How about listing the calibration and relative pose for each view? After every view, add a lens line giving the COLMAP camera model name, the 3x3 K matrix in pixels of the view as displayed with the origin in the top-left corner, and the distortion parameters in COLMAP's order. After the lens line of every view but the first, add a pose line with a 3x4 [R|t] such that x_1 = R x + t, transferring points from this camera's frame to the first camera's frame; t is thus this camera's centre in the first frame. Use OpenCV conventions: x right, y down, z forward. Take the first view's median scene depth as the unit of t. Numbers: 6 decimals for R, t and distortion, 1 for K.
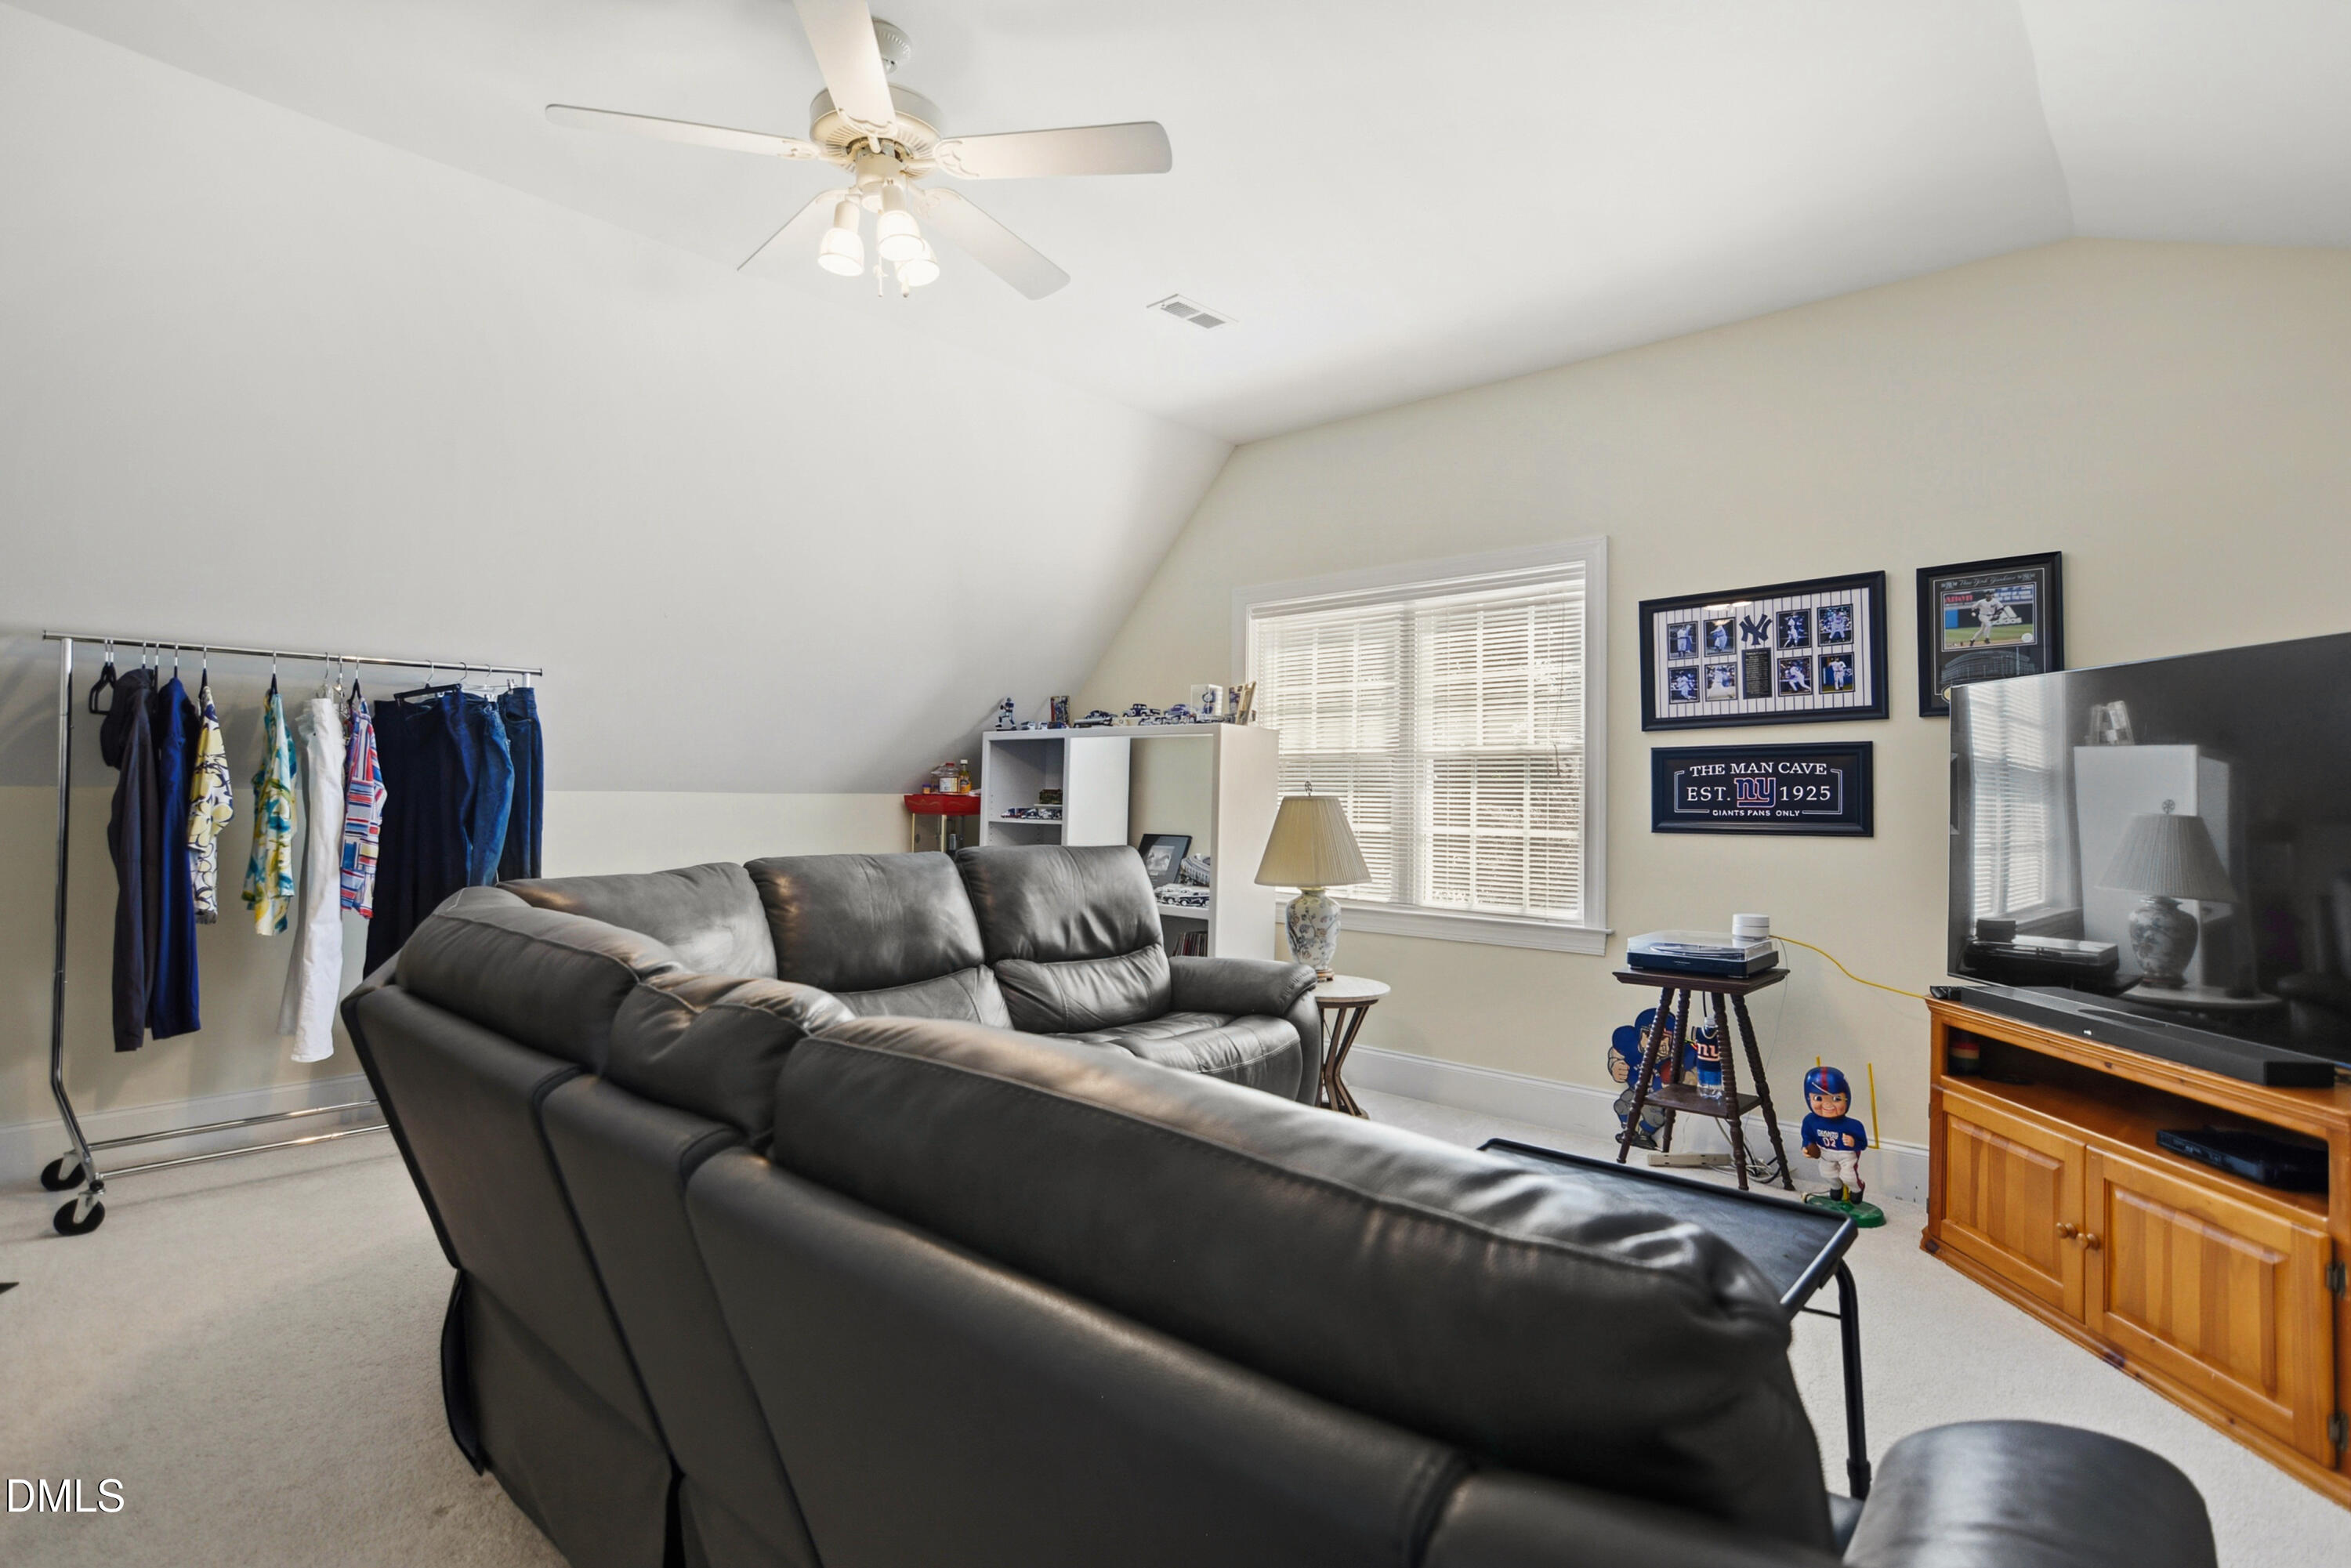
lens RADIAL K [[1181.2, 0, 1173.0], [0, 1181.2, 781.2], [0, 0, 1]] dist [-0.001712, 0.005352]
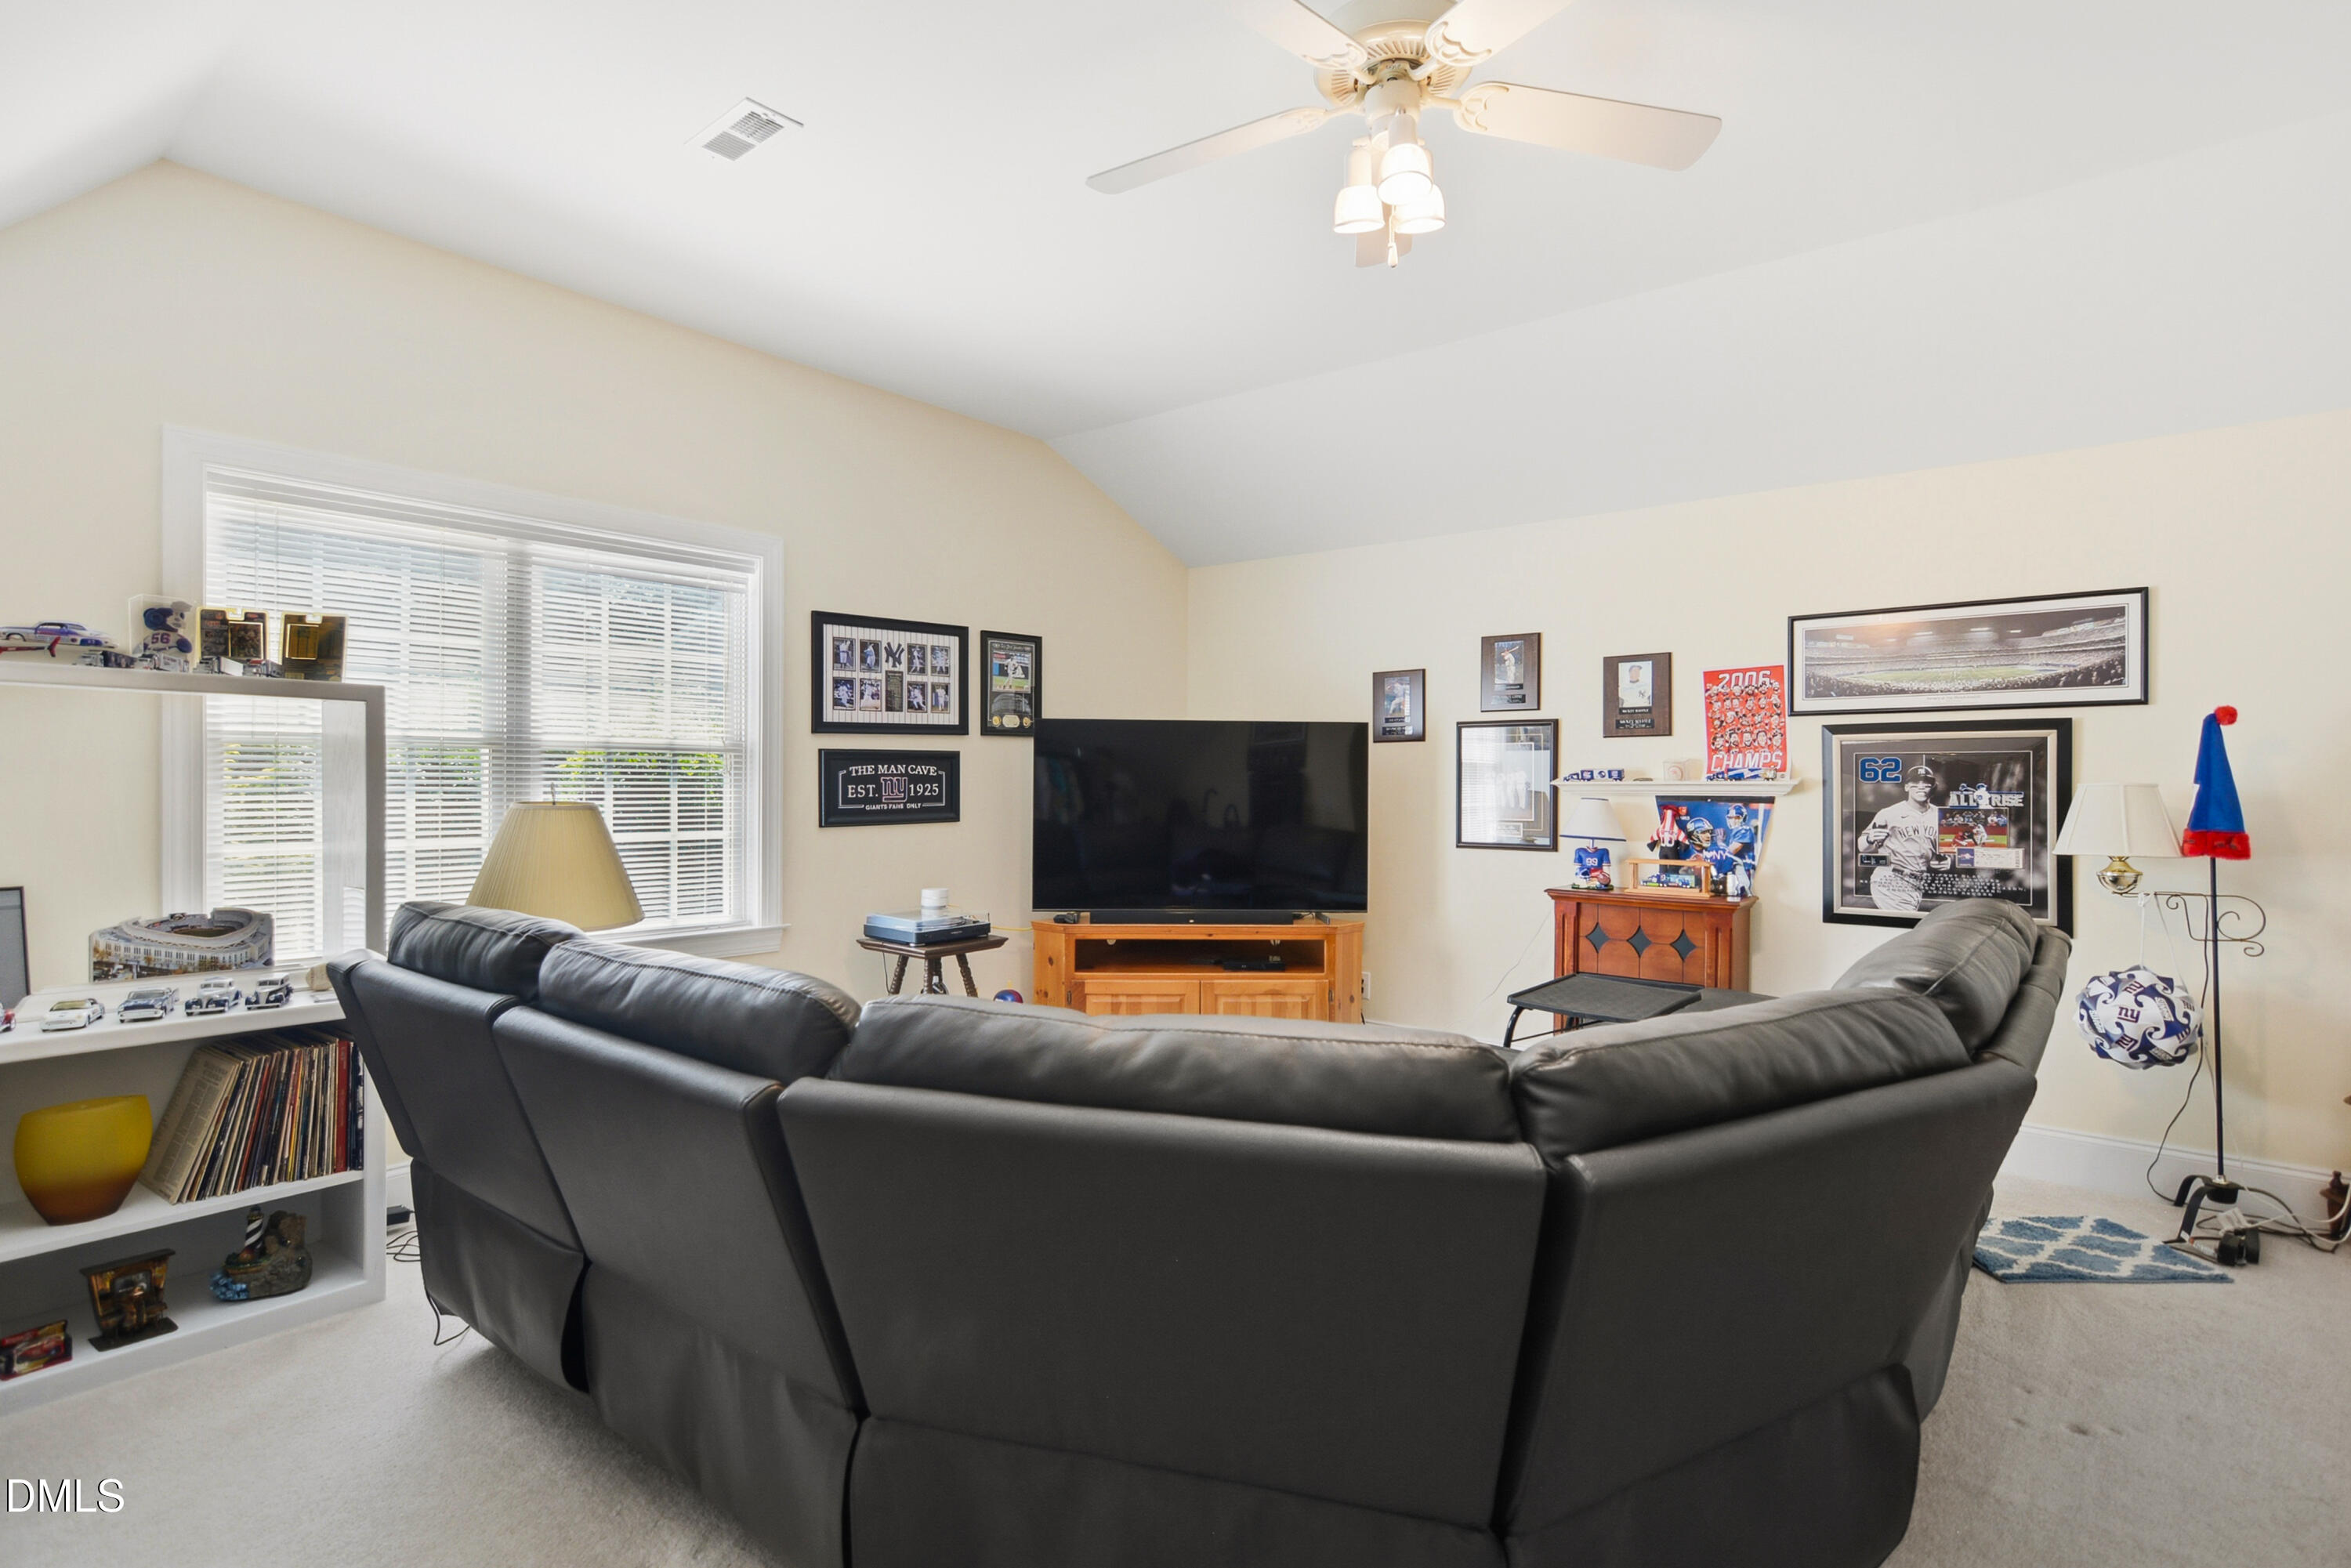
lens RADIAL K [[1181.2, 0, 1173.7], [0, 1181.2, 782.5], [0, 0, 1]] dist [-0.001712, 0.005352]
pose [[-0.041496, -0.004314, 0.999129, -0.721779], [-0.010749, 0.999935, 0.003871, -0.005417], [-0.999081, -0.010579, -0.041540, 0.760334]]
